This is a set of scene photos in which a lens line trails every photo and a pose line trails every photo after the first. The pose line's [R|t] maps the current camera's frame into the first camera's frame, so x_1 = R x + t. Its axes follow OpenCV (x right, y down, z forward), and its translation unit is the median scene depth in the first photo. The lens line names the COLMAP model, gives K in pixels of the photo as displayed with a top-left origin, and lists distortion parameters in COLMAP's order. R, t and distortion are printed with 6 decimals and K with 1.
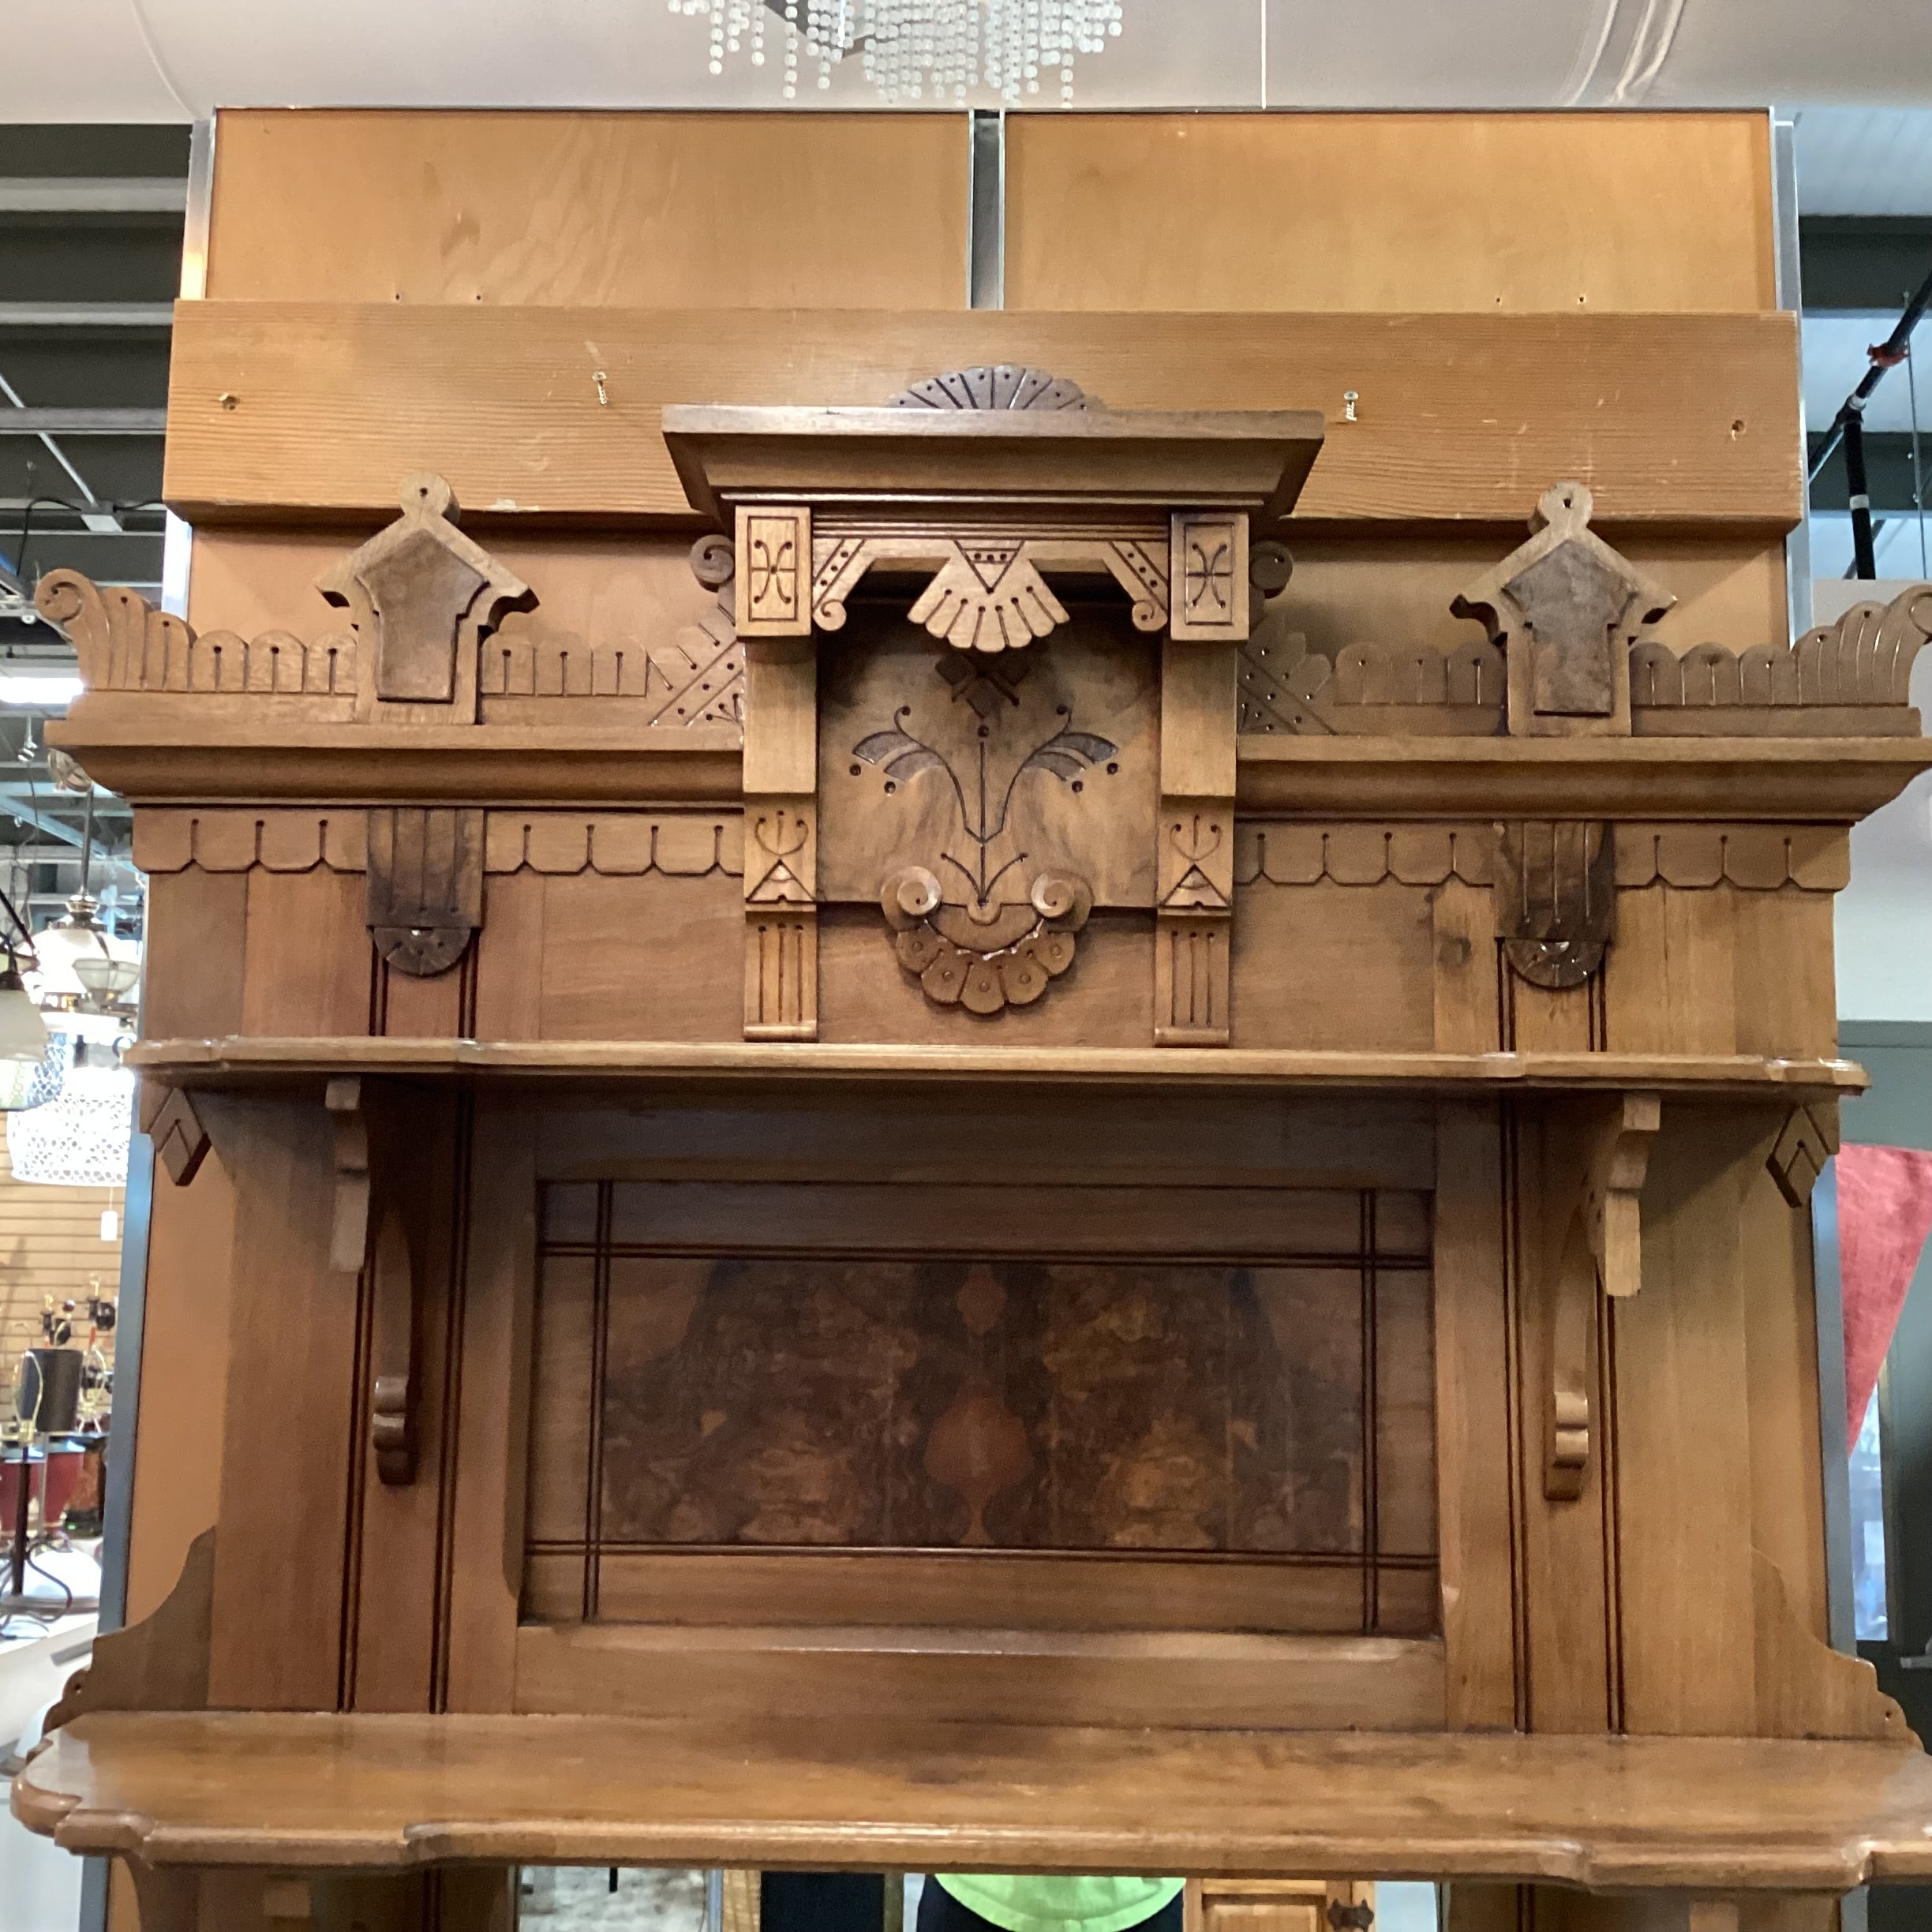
lens RADIAL K [[2362.8, 0, 961.2], [0, 2362.8, 937.6], [0, 0, 1]] dist [0.111233, -0.169966]
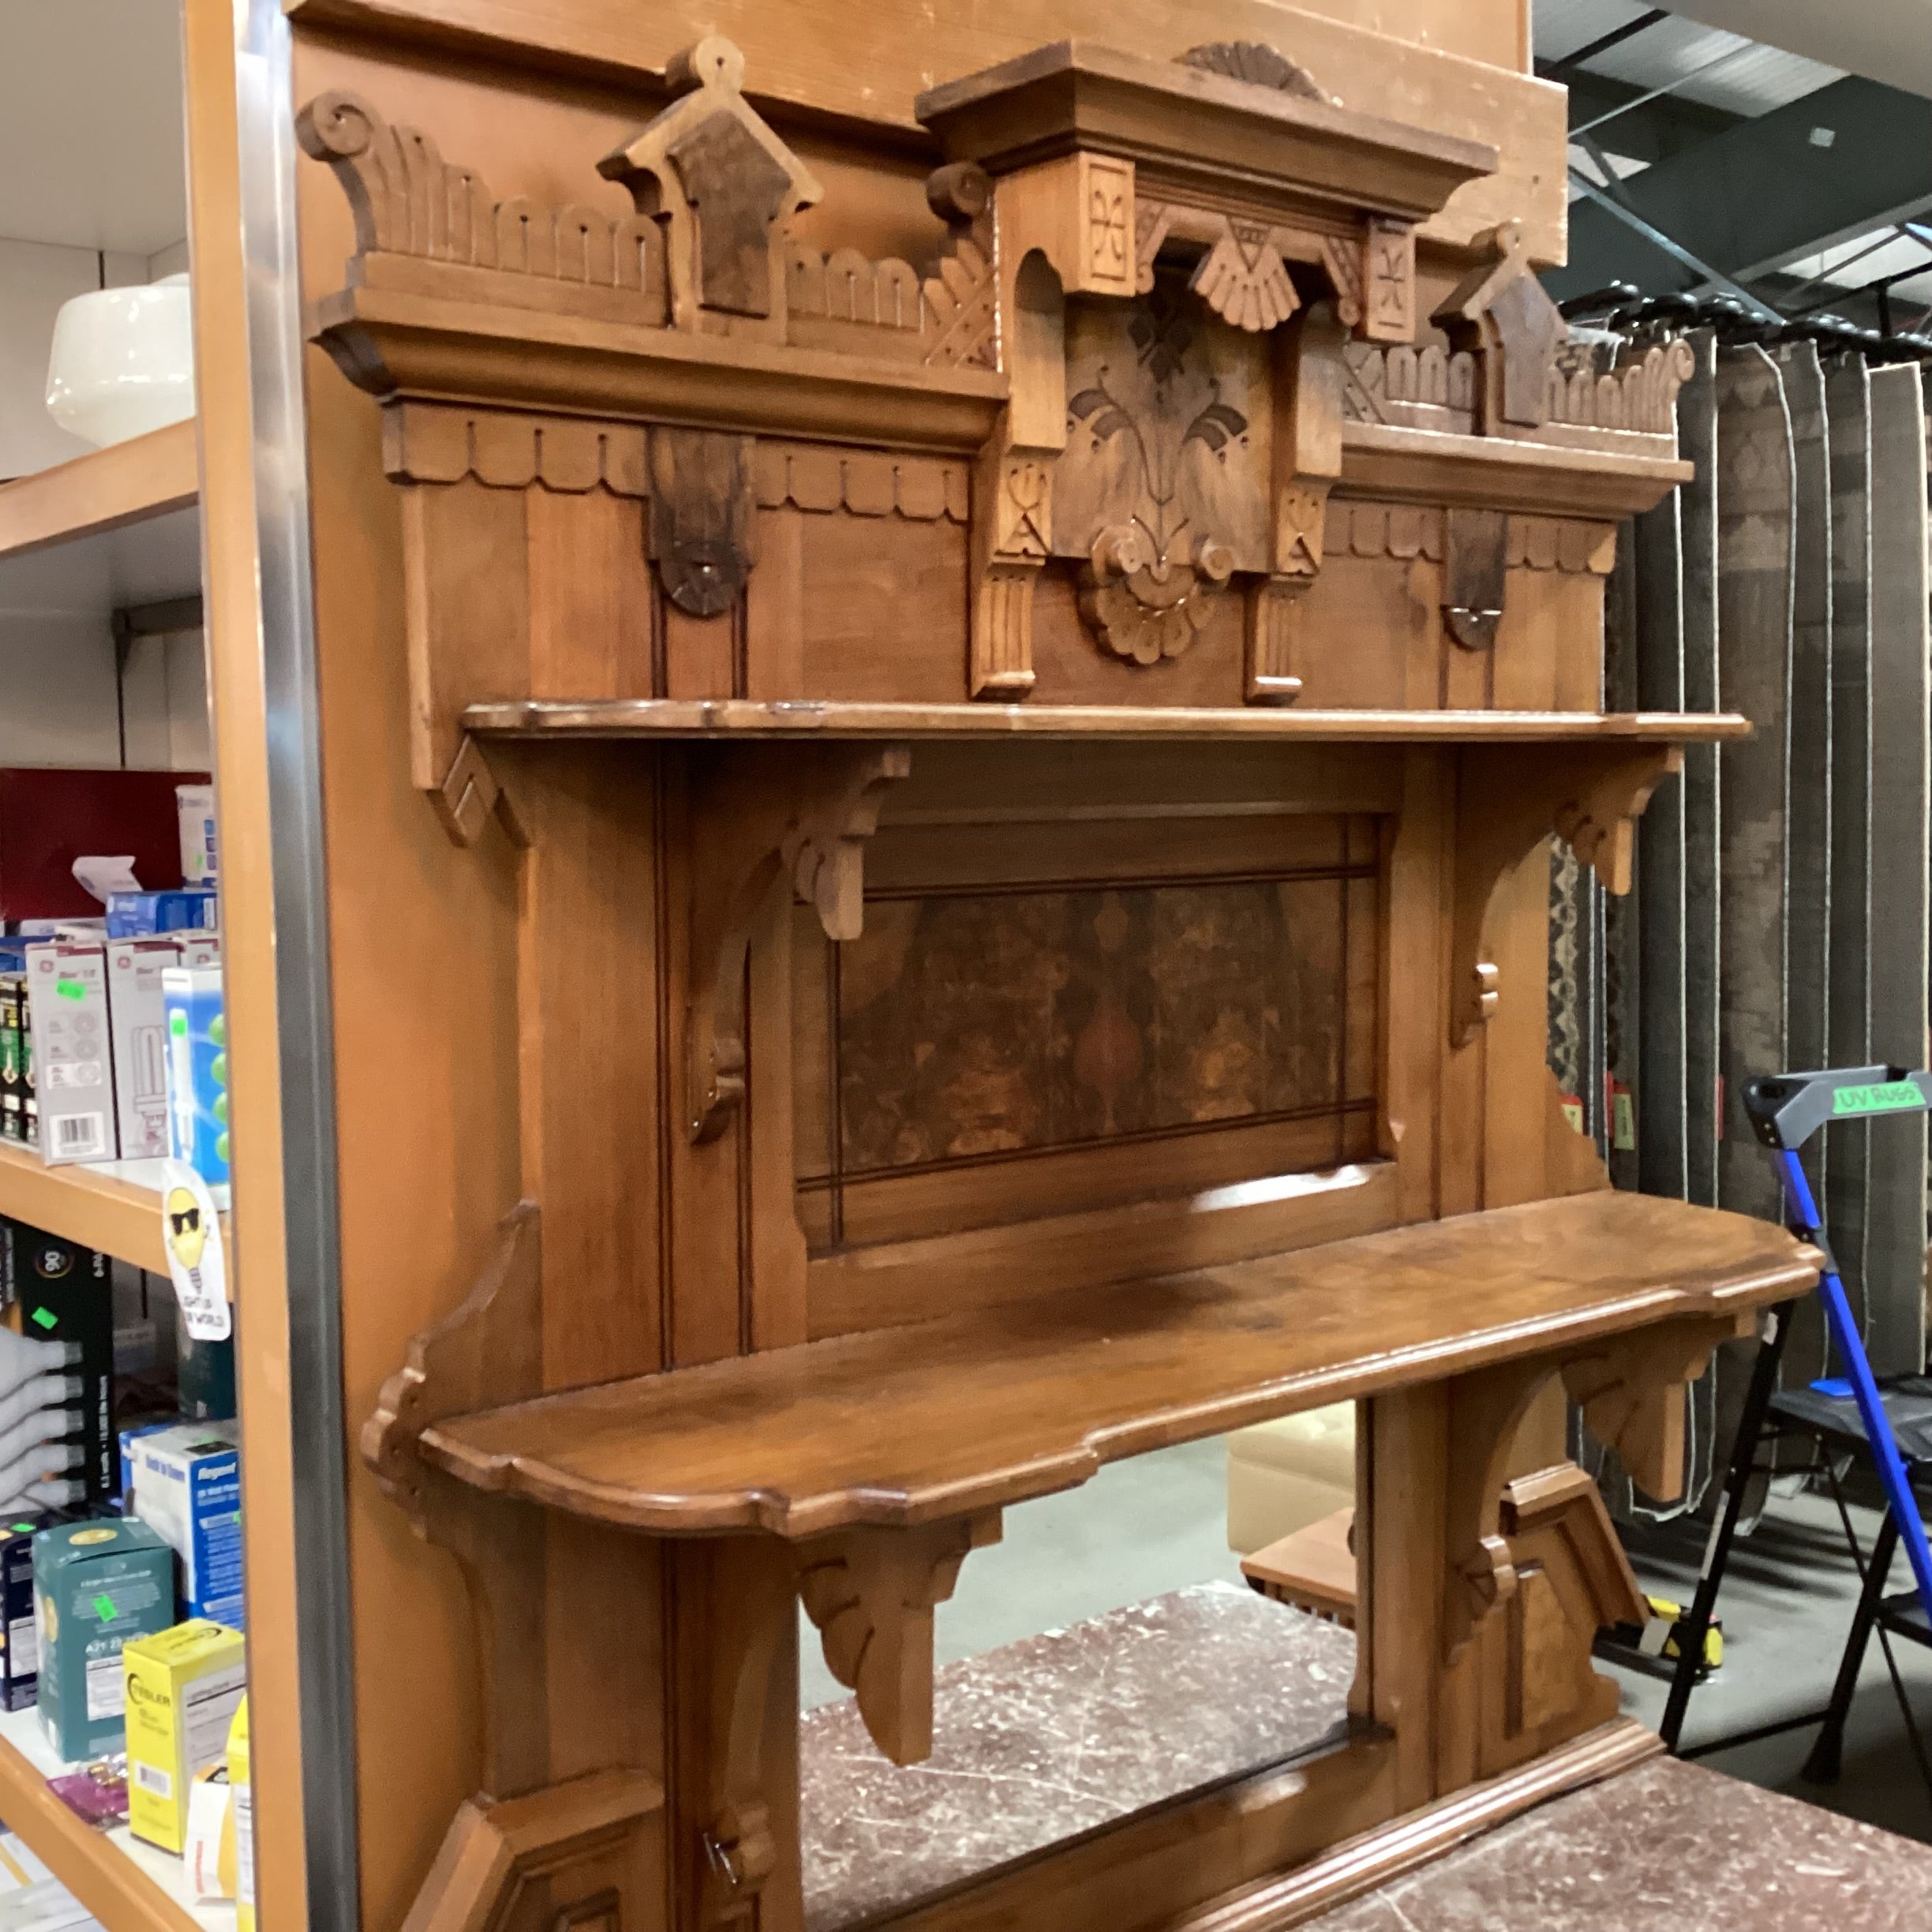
lens RADIAL K [[2308.3, 0, 960.6], [0, 2308.3, 947.2], [0, 0, 1]] dist [0.134970, -0.270745]
pose [[0.764870, -0.068014, 0.640584, -0.749884], [-0.066044, 0.980892, 0.183003, -0.030277], [-0.640790, -0.182280, 0.745763, 0.237380]]
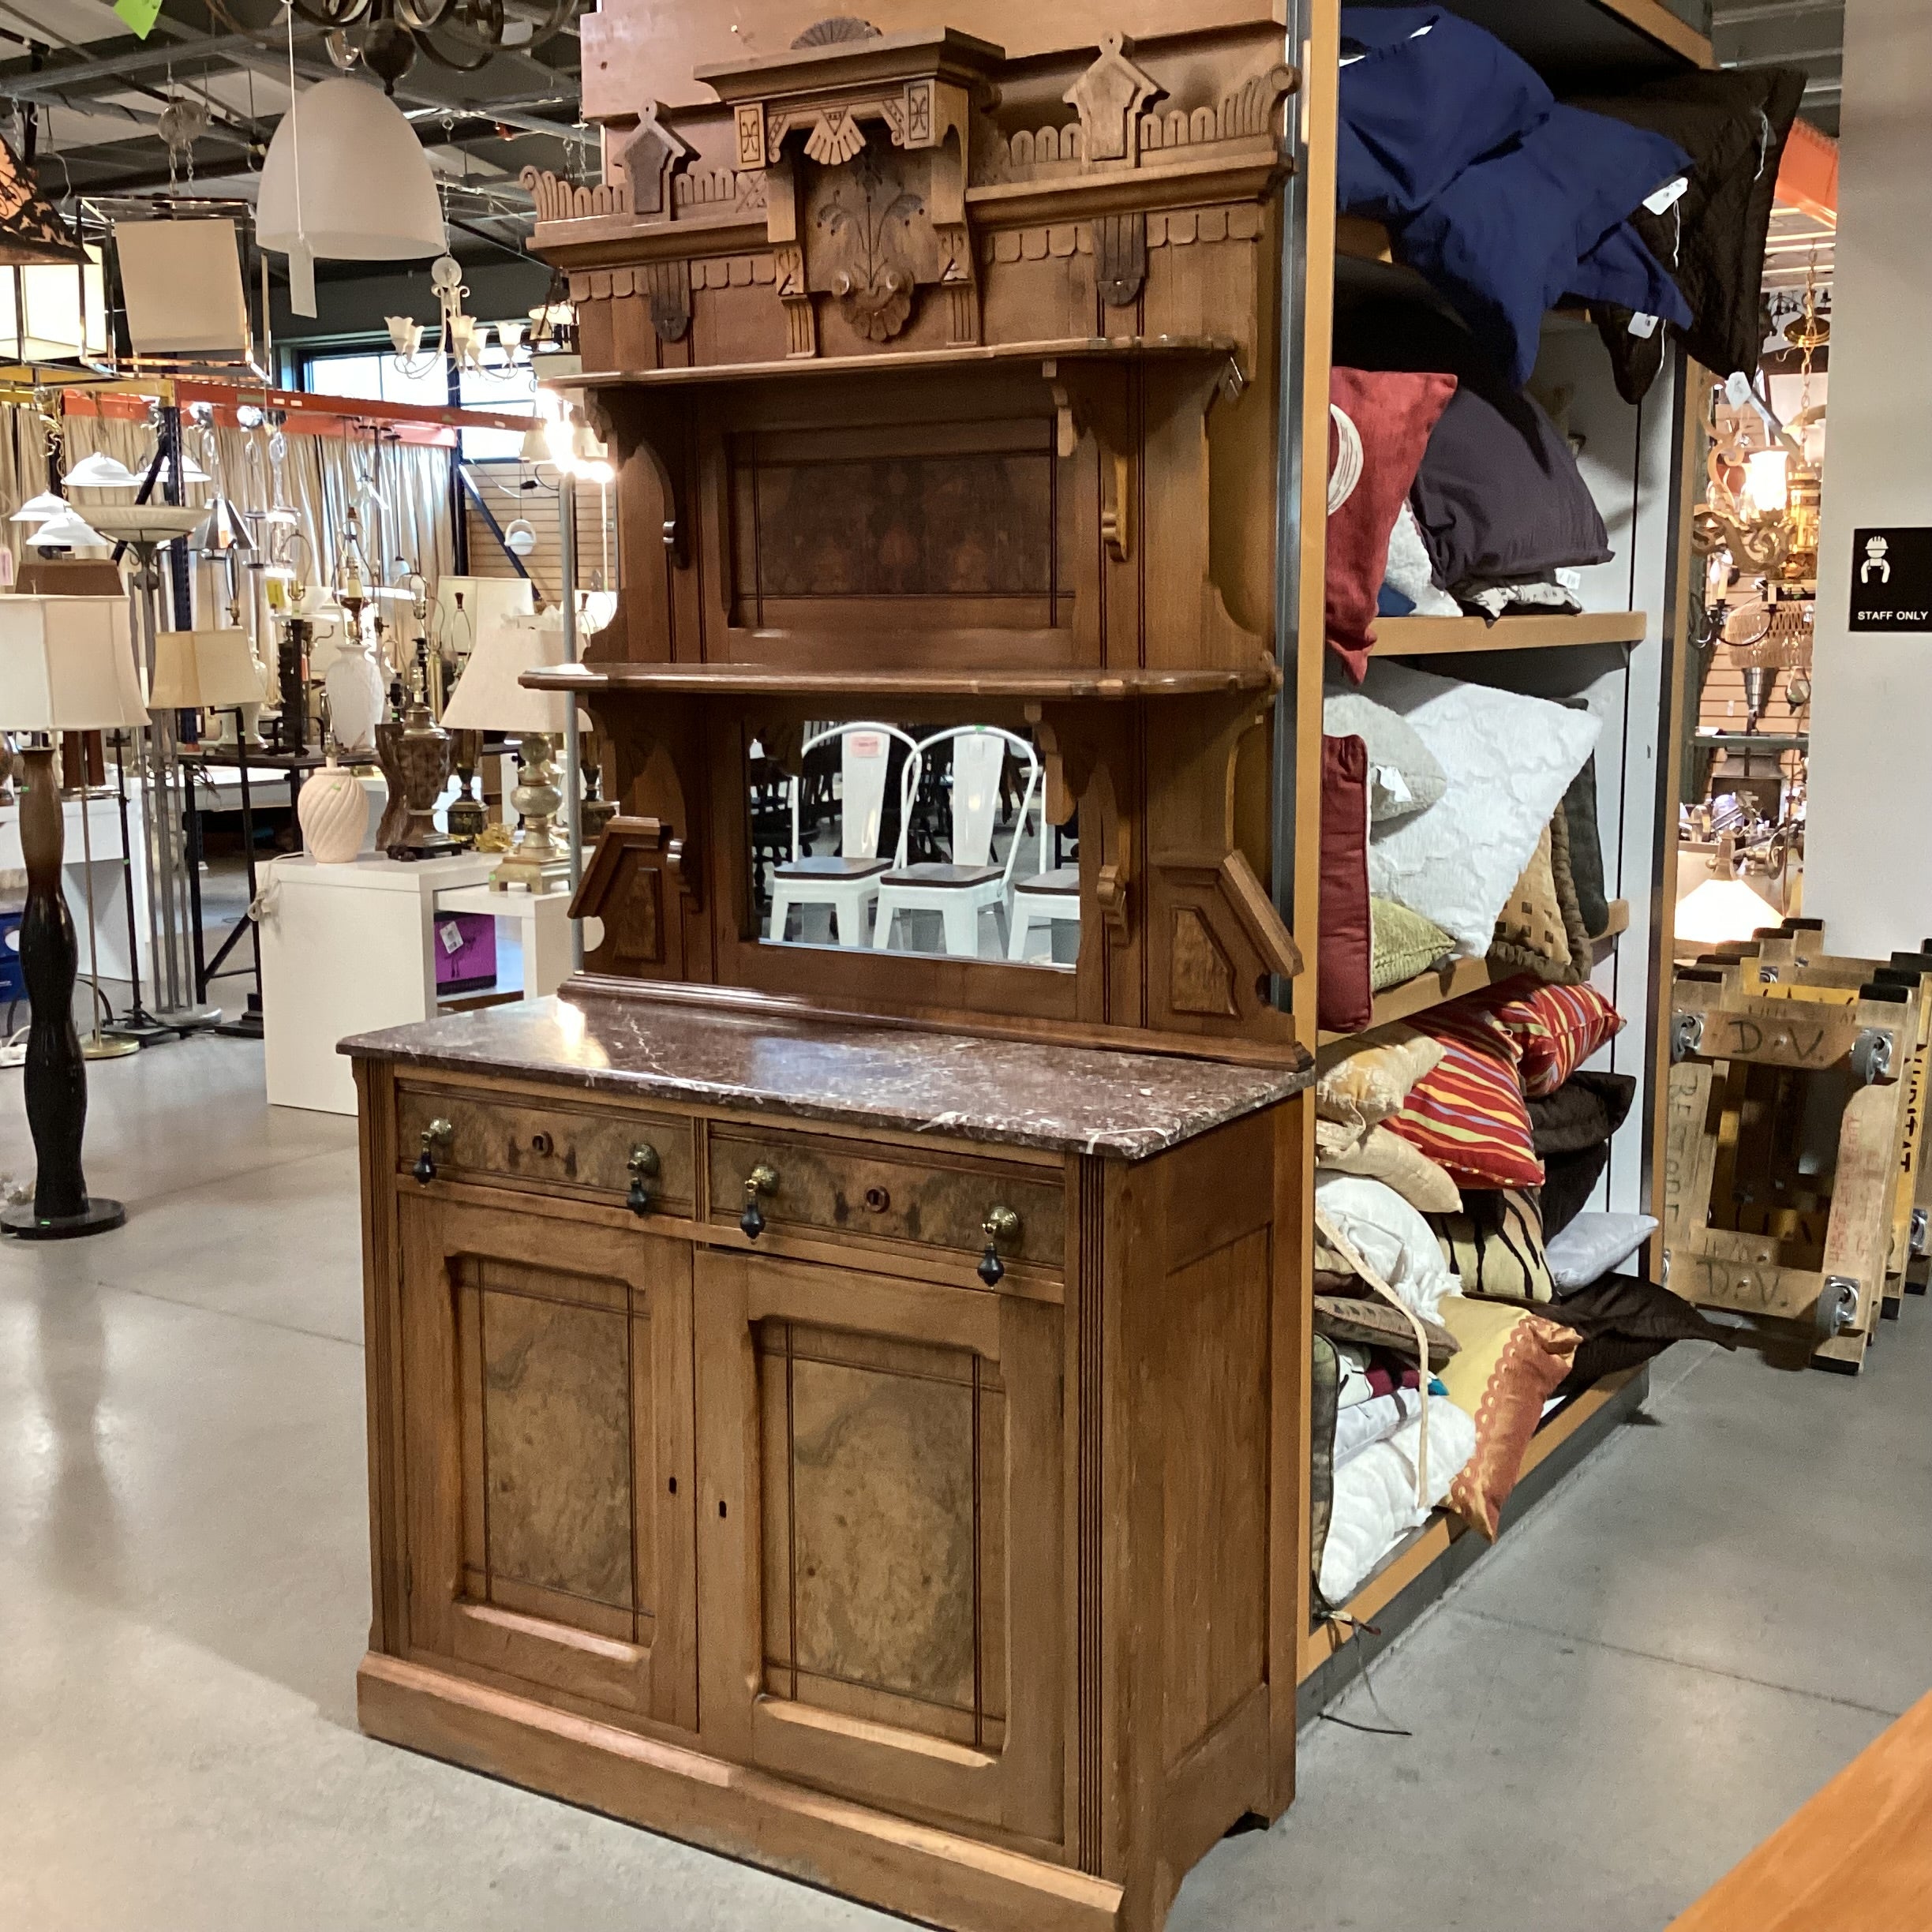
lens RADIAL K [[2331.5, 0, 960.2], [0, 2331.5, 946.2], [0, 0, 1]] dist [0.137884, -0.291086]
pose [[0.852757, 0.057461, -0.519138, 1.197328], [0.091601, 0.962073, 0.256954, 0.019357], [0.514213, -0.266673, 0.815151, -0.822940]]
